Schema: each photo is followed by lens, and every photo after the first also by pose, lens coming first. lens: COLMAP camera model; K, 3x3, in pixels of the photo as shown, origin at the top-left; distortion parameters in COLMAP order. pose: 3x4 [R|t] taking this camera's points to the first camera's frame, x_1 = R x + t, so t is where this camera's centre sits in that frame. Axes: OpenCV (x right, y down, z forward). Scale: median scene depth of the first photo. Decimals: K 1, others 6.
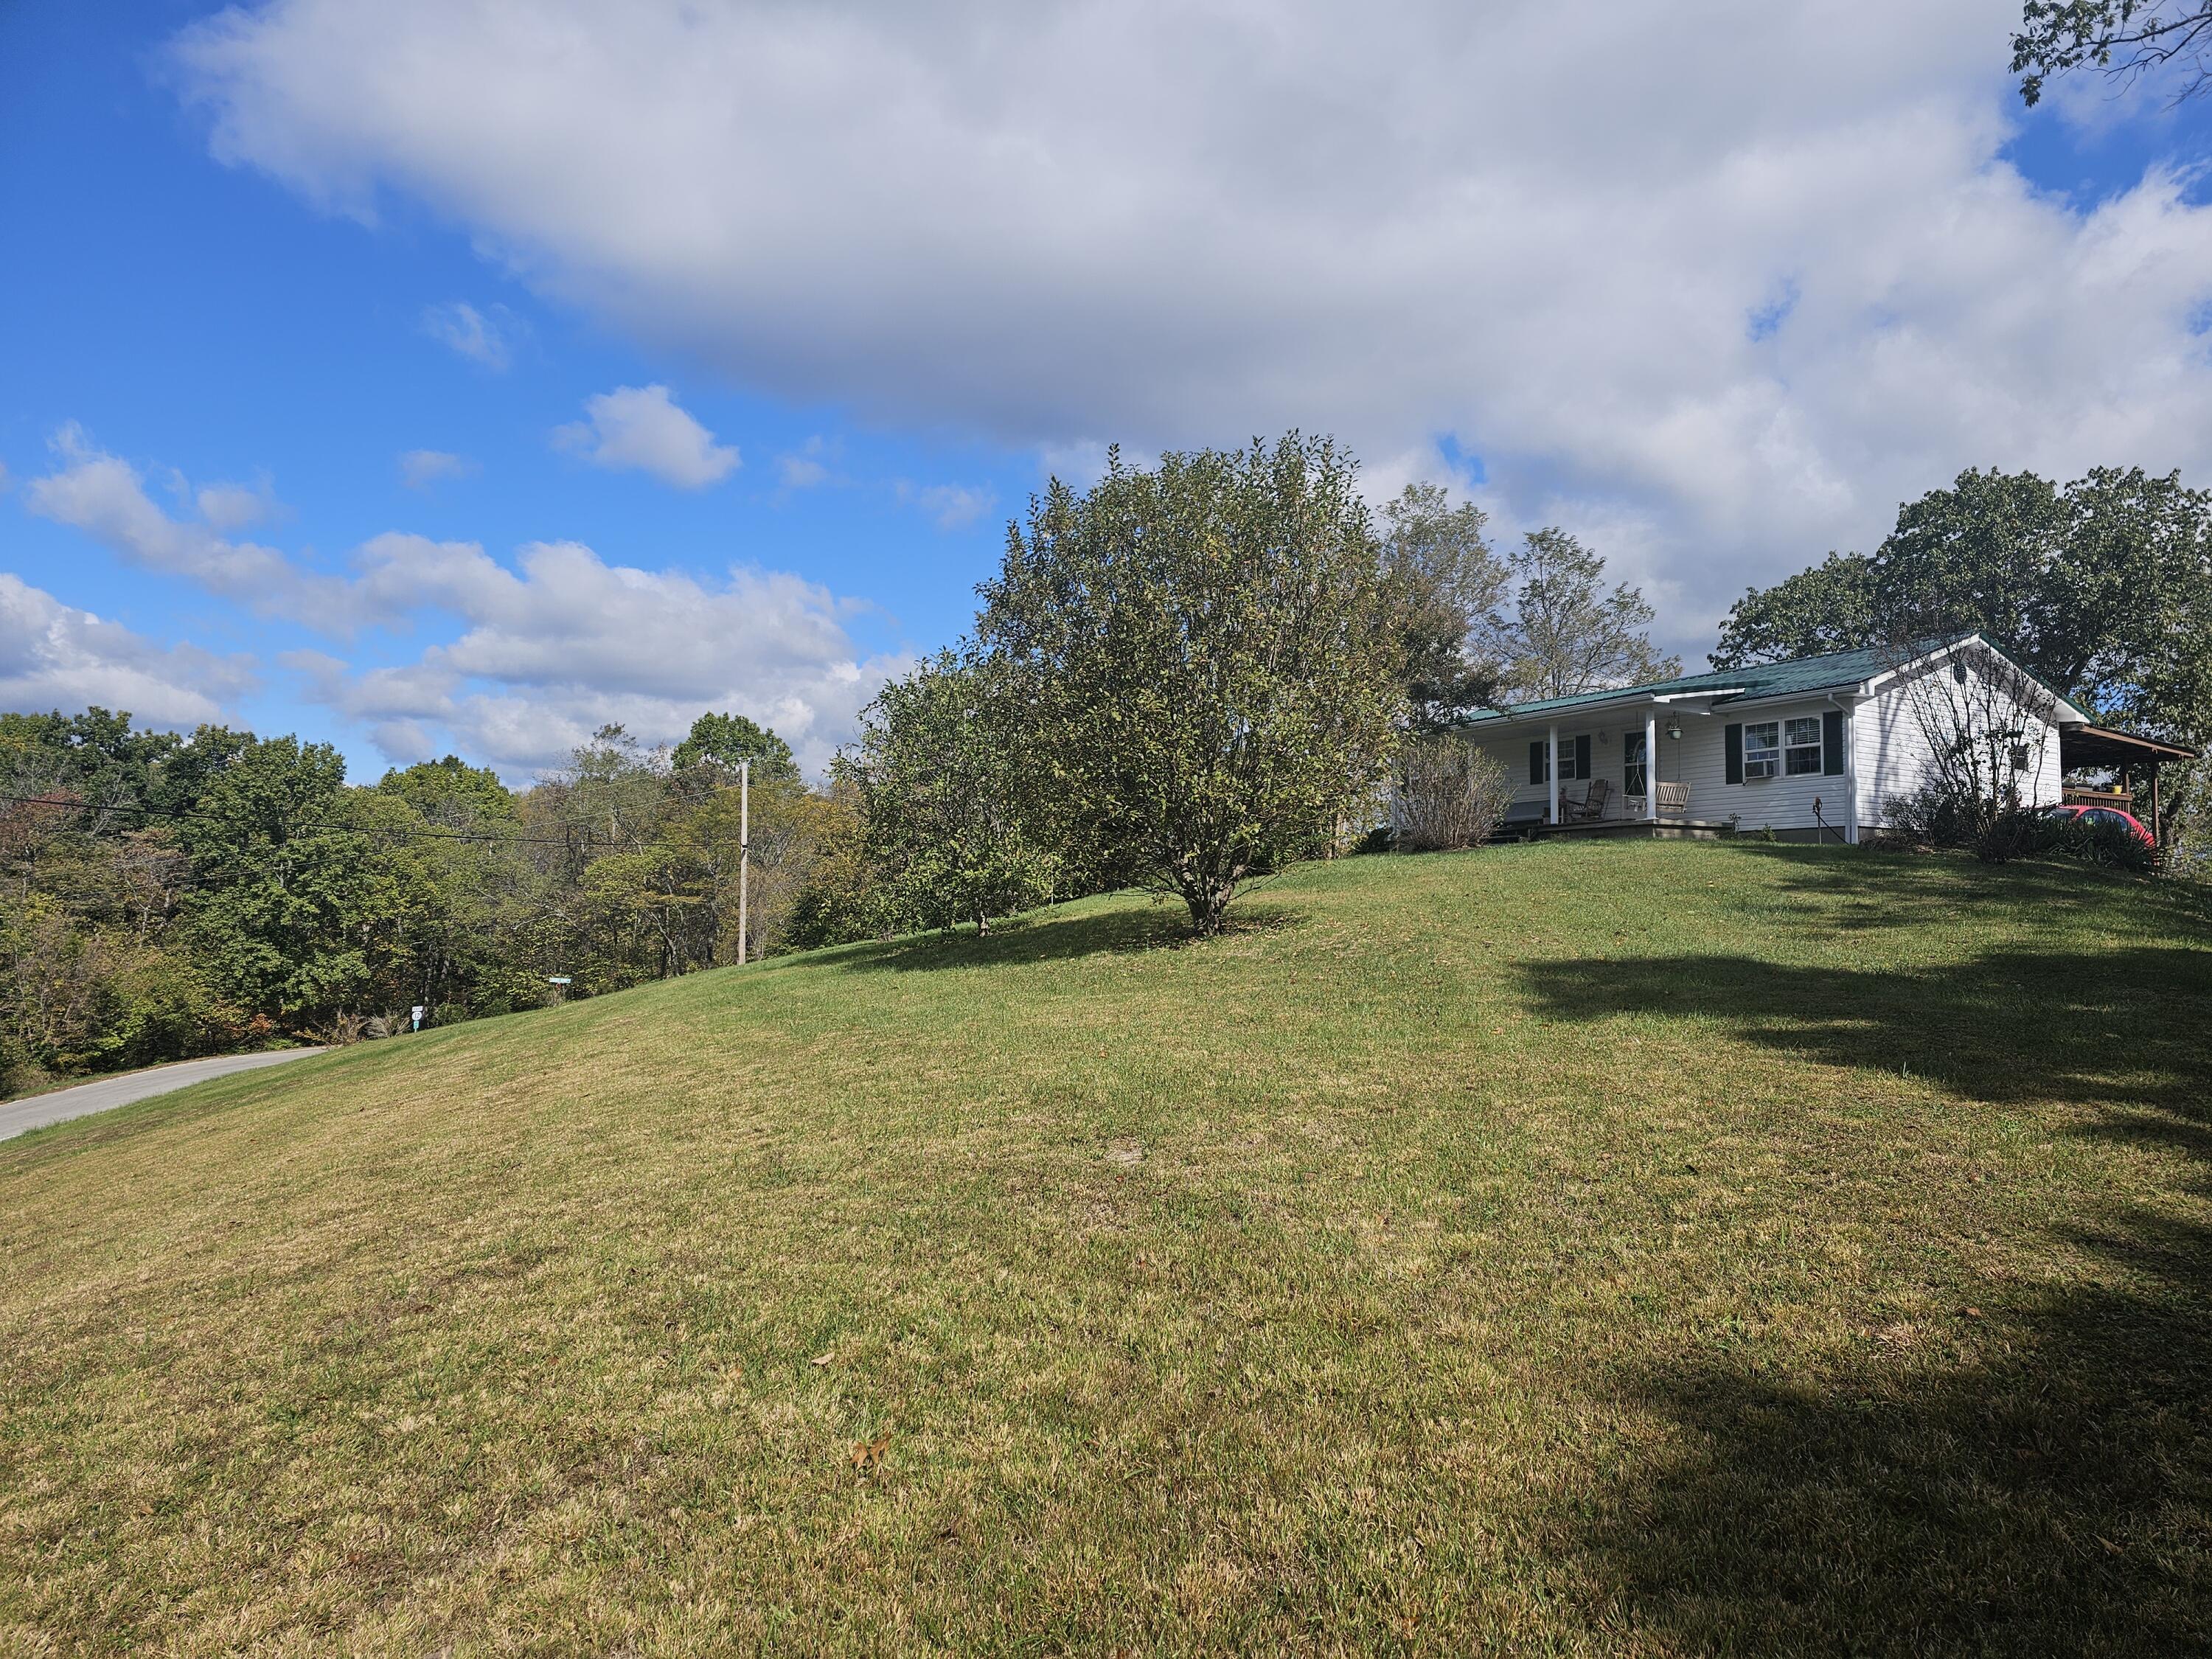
lens RADIAL K [[1435.7, 0, 1106.0], [0, 1435.7, 829.5], [0, 0, 1]] dist [0.063309, -0.096599]
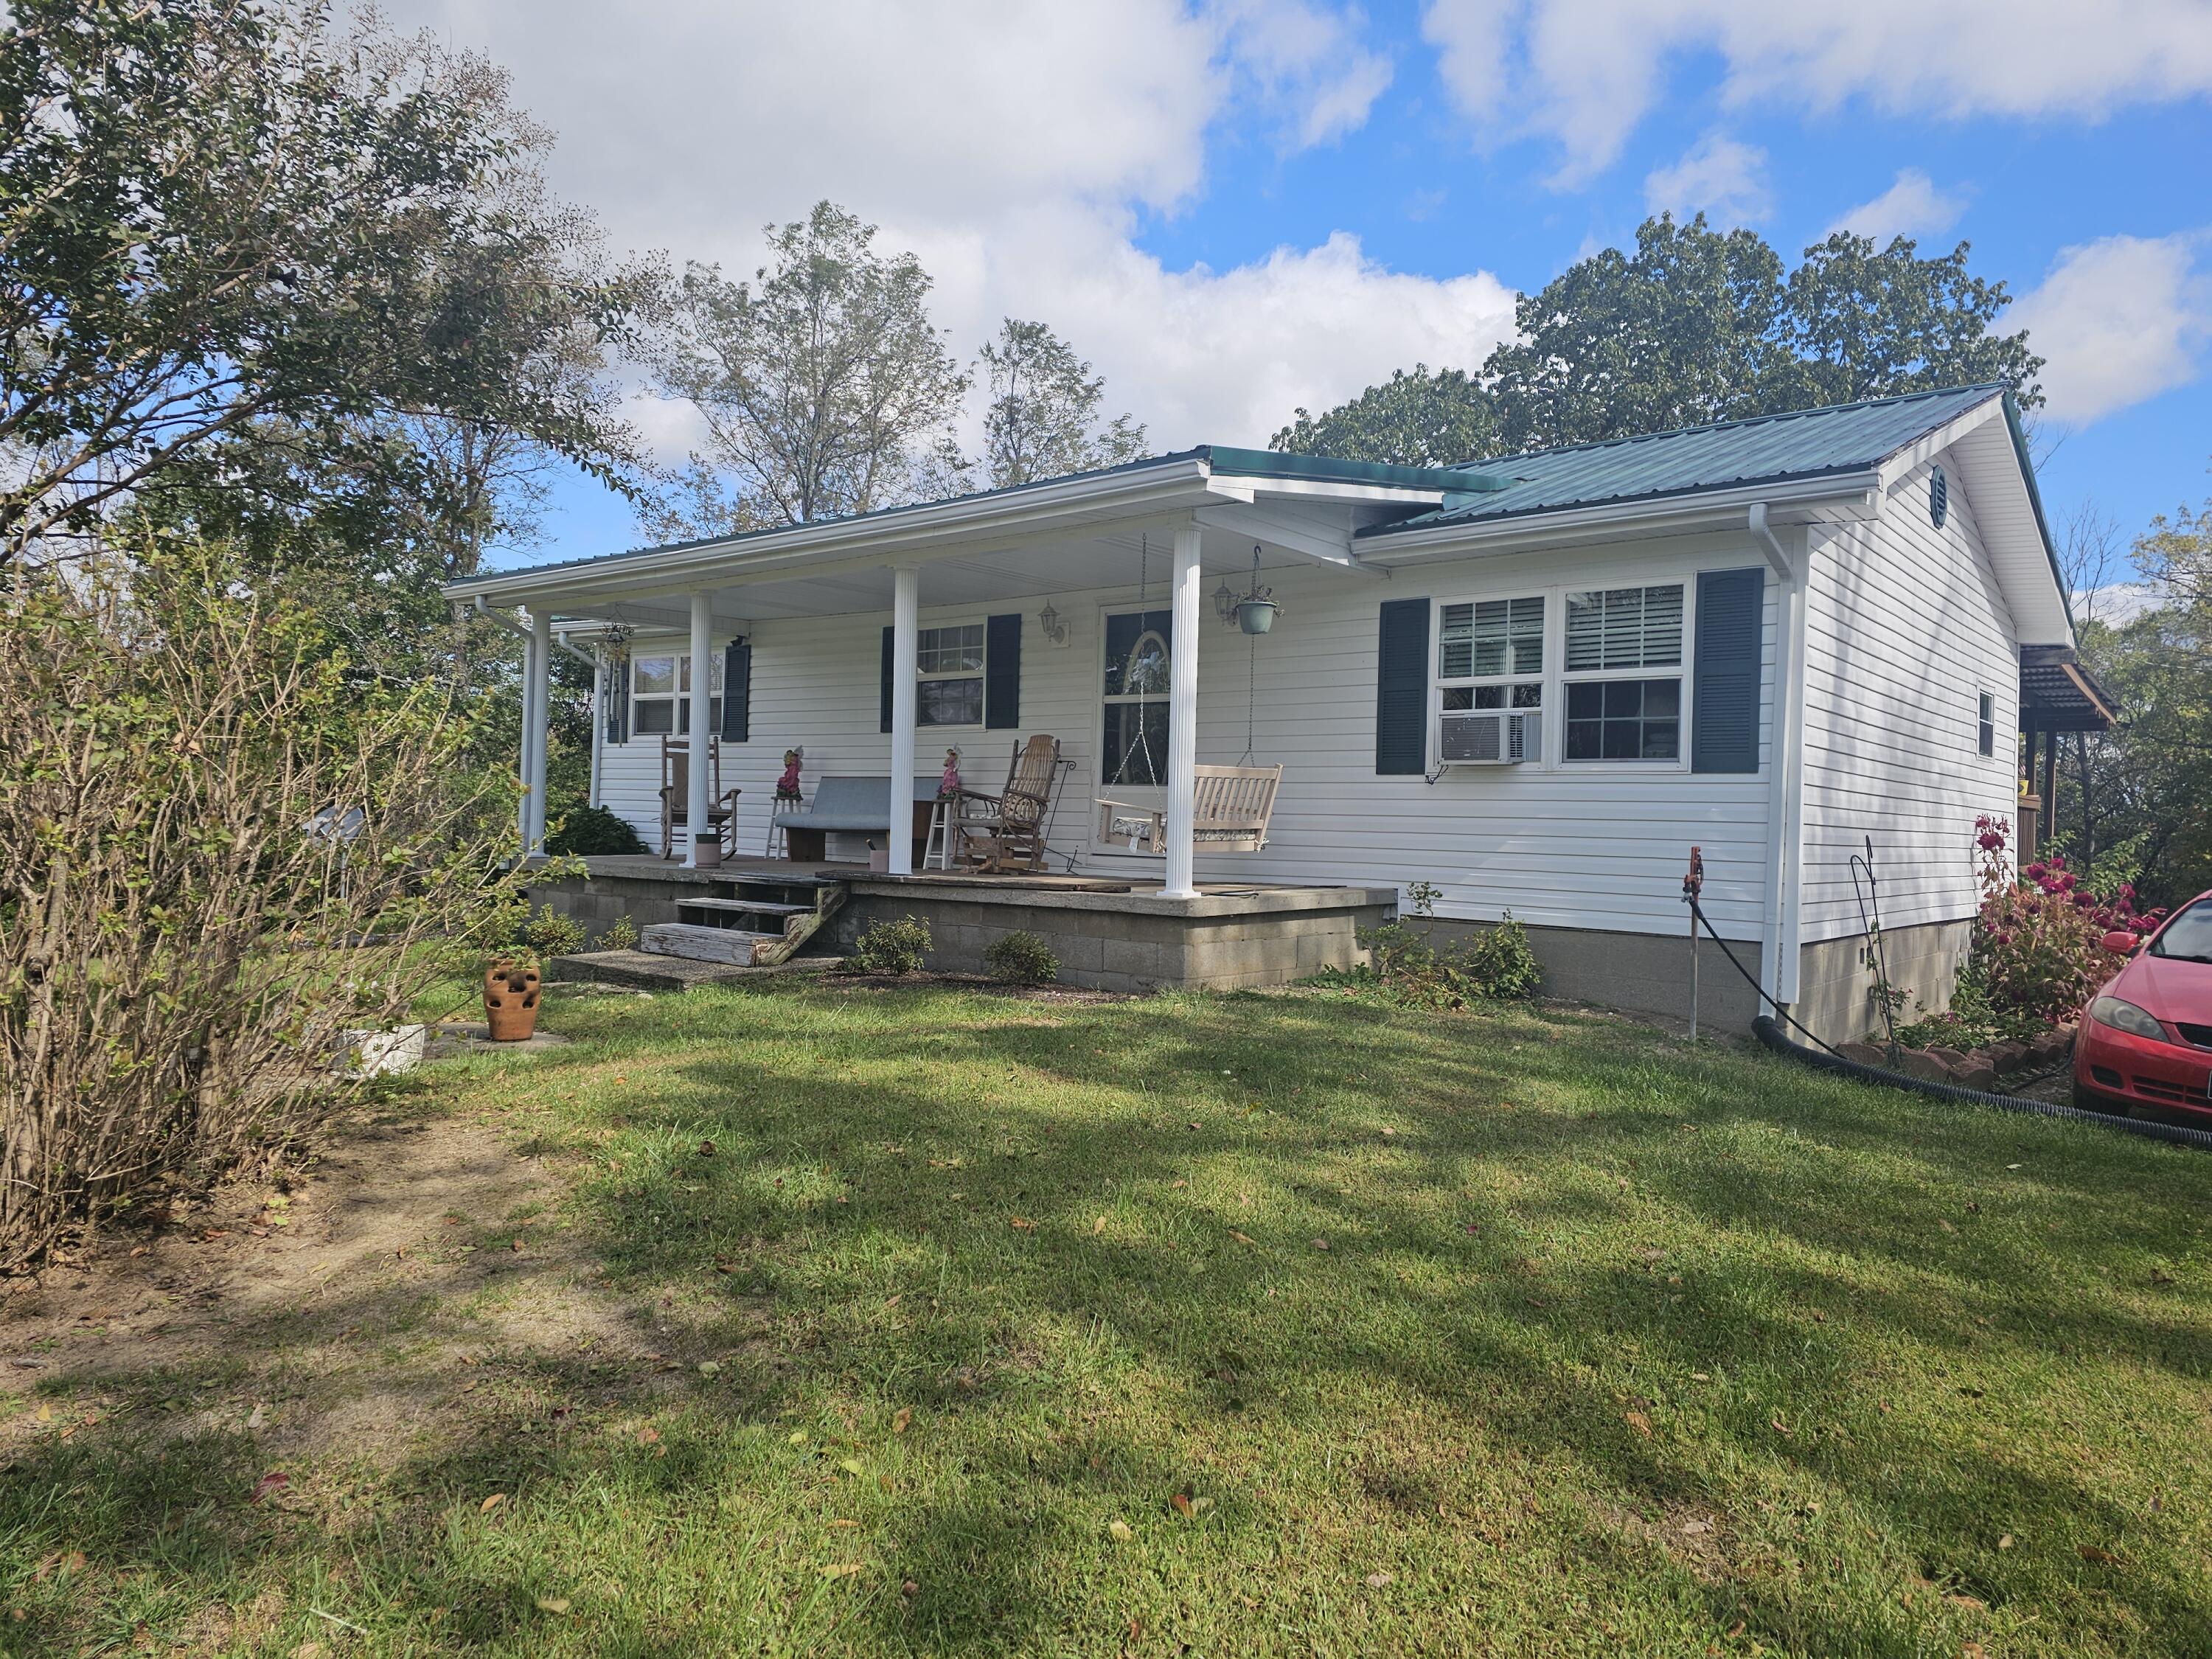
lens RADIAL K [[1448.7, 0, 1106.0], [0, 1448.7, 829.5], [0, 0, 1]] dist [0.134800, -0.054628]
pose [[0.939074, 0.015409, 0.343371, 0.249892], [-0.040555, 0.996984, 0.066172, -0.038704], [-0.341315, -0.076065, 0.936866, 0.699111]]
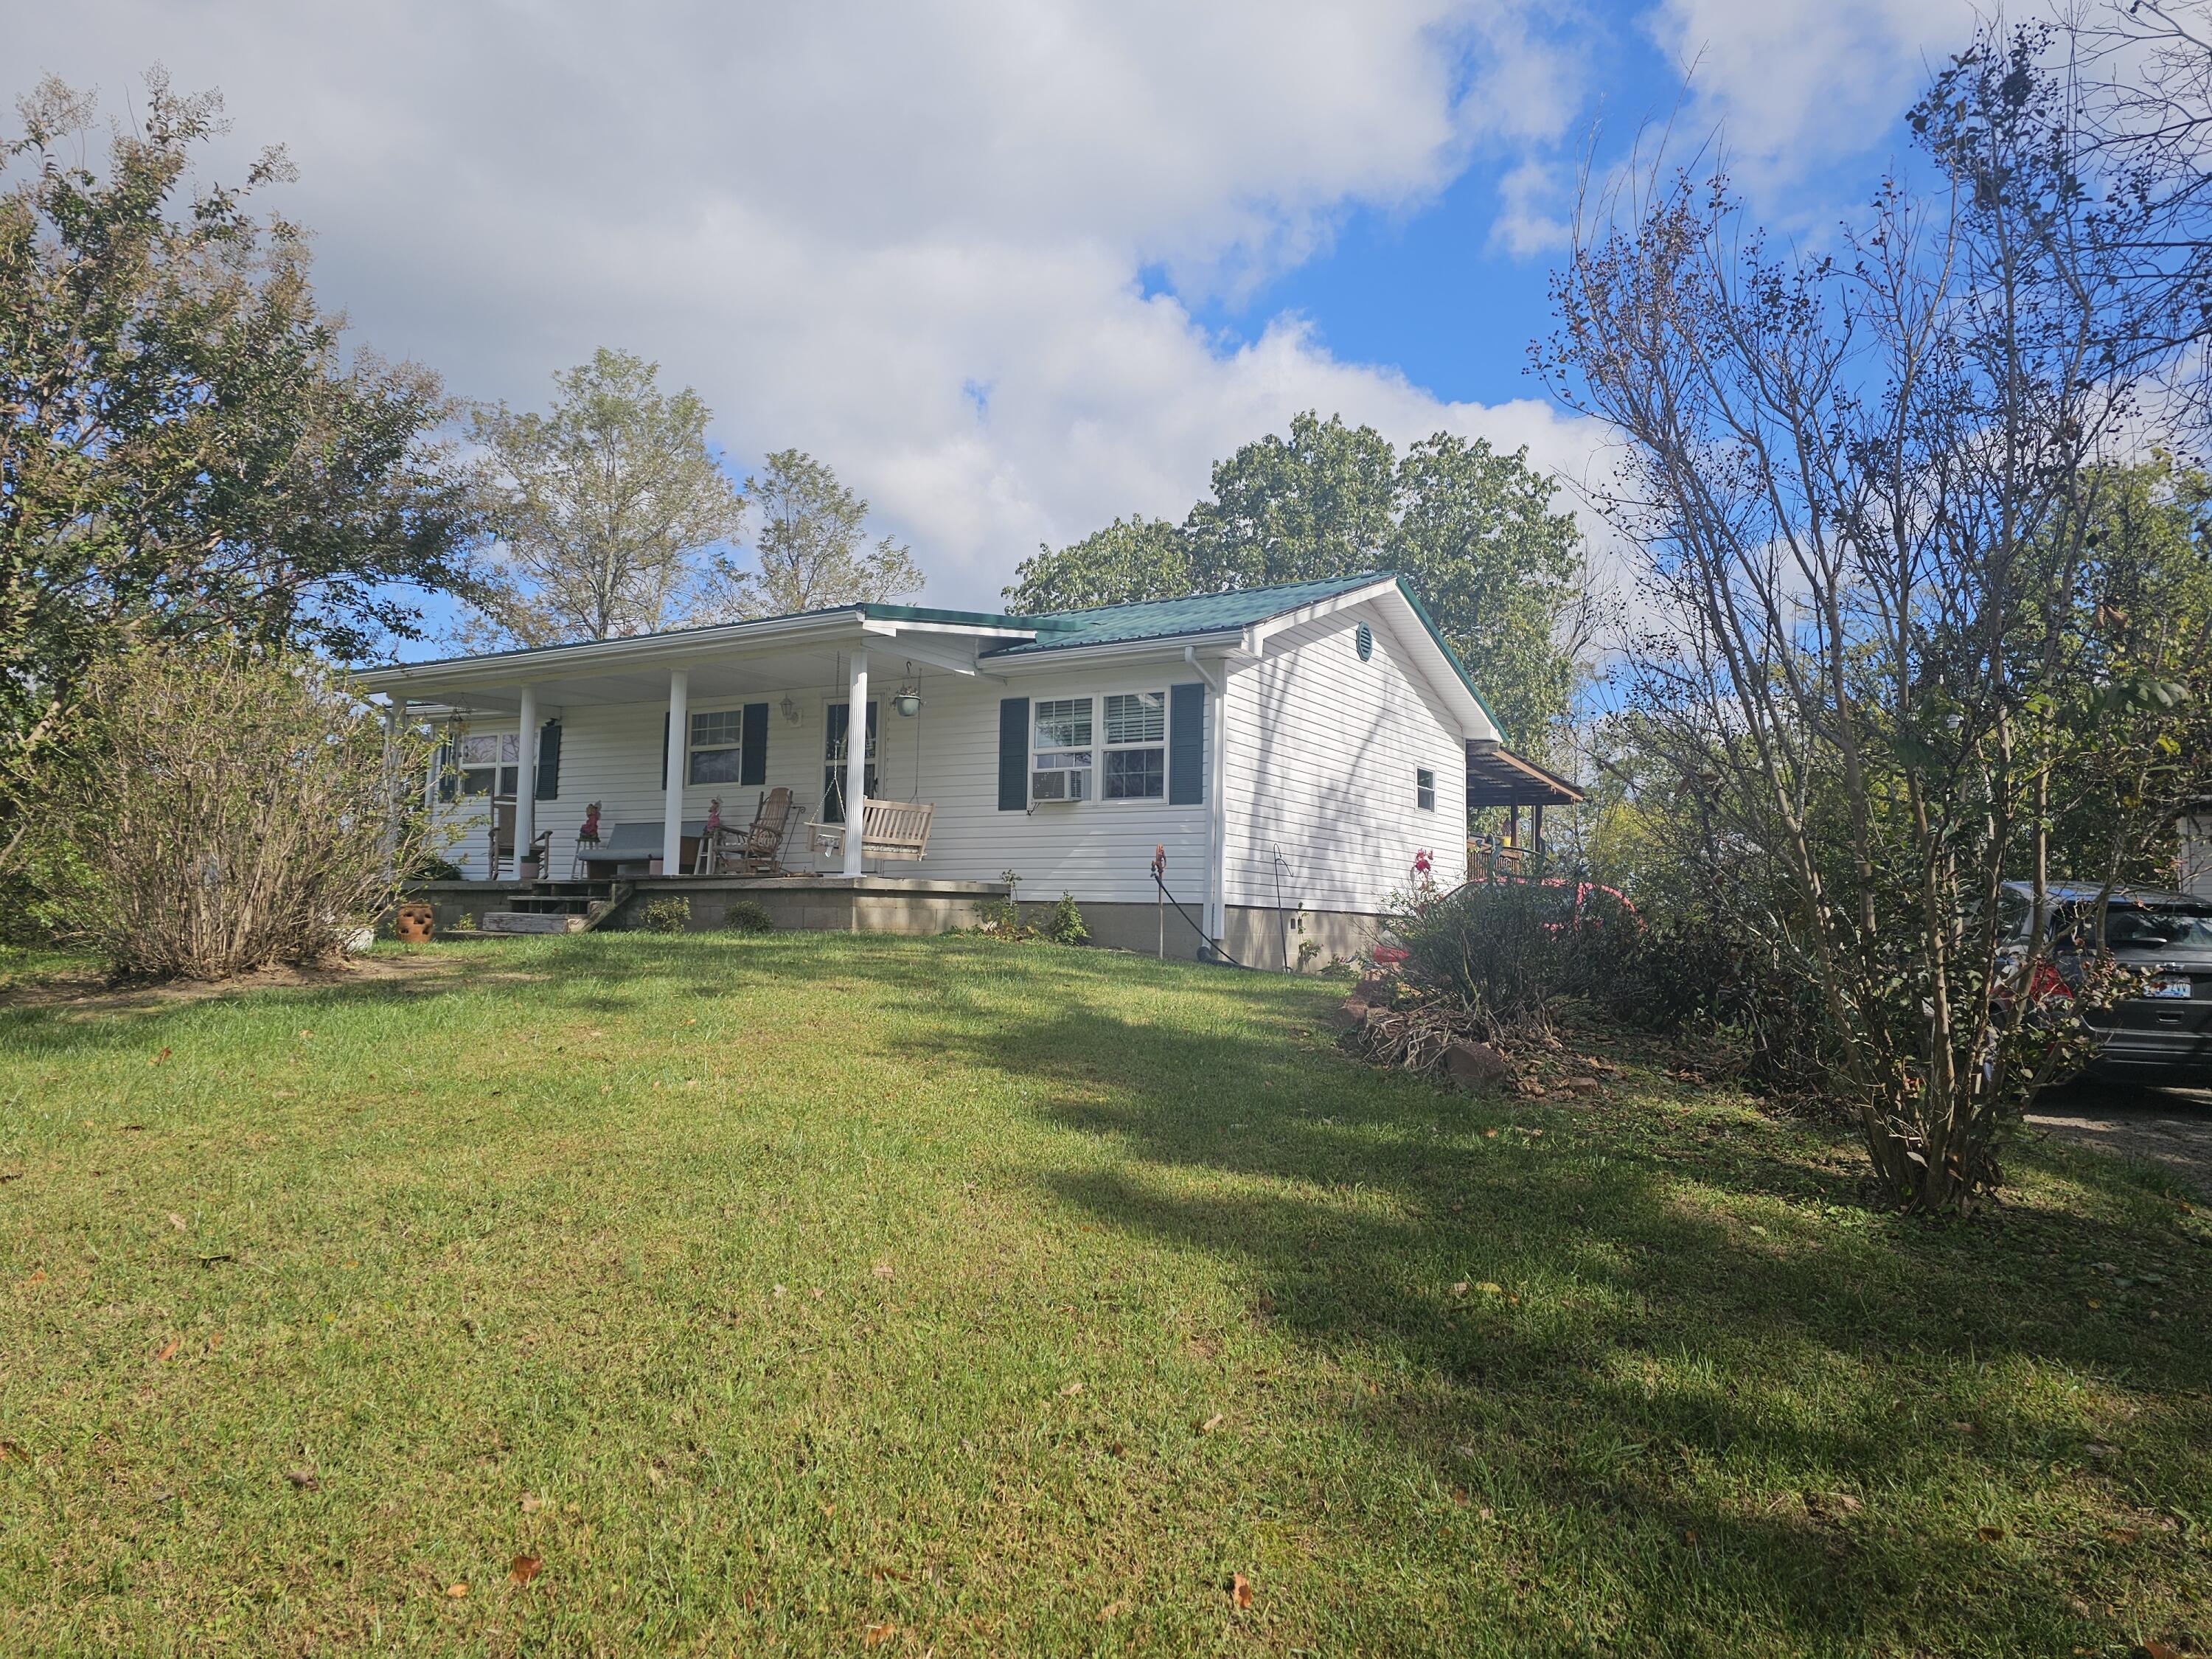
lens RADIAL K [[1448.7, 0, 1106.0], [0, 1448.7, 829.5], [0, 0, 1]] dist [0.134800, -0.054628]
pose [[0.887052, 0.040486, 0.459890, 0.221372], [-0.040598, 0.999129, -0.009651, -0.020924], [-0.459880, -0.010110, 0.887923, 0.514730]]
